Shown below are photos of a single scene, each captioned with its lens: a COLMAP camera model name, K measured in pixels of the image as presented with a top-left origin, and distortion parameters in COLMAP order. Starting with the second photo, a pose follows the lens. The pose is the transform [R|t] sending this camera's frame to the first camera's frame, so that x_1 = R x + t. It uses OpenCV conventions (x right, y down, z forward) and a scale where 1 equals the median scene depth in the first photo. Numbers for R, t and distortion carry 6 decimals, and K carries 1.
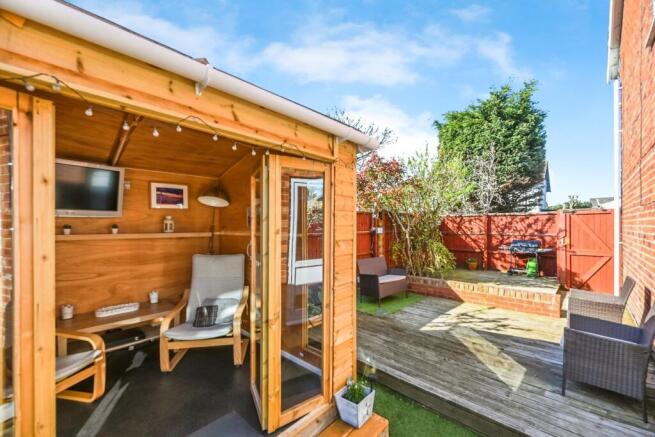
lens RADIAL K [[272.2, 0, 329.9], [0, 272.2, 221.5], [0, 0, 1]] dist [-0.000396, 0.000007]
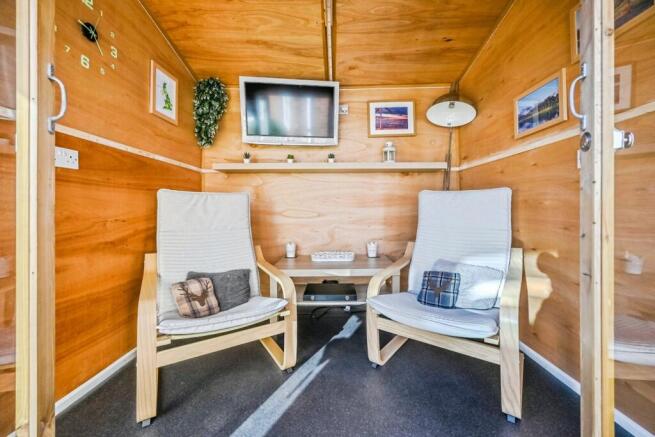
lens RADIAL K [[263.4, 0, 336.3], [0, 263.4, 206.7], [0, 0, 1]] dist [-0.000216, -0.000005]
pose [[0.700344, 0.000344, -0.713806, -0.206419], [0.002960, 0.999990, 0.003387, 0.168121], [0.713800, -0.004485, 0.700335, 0.447148]]
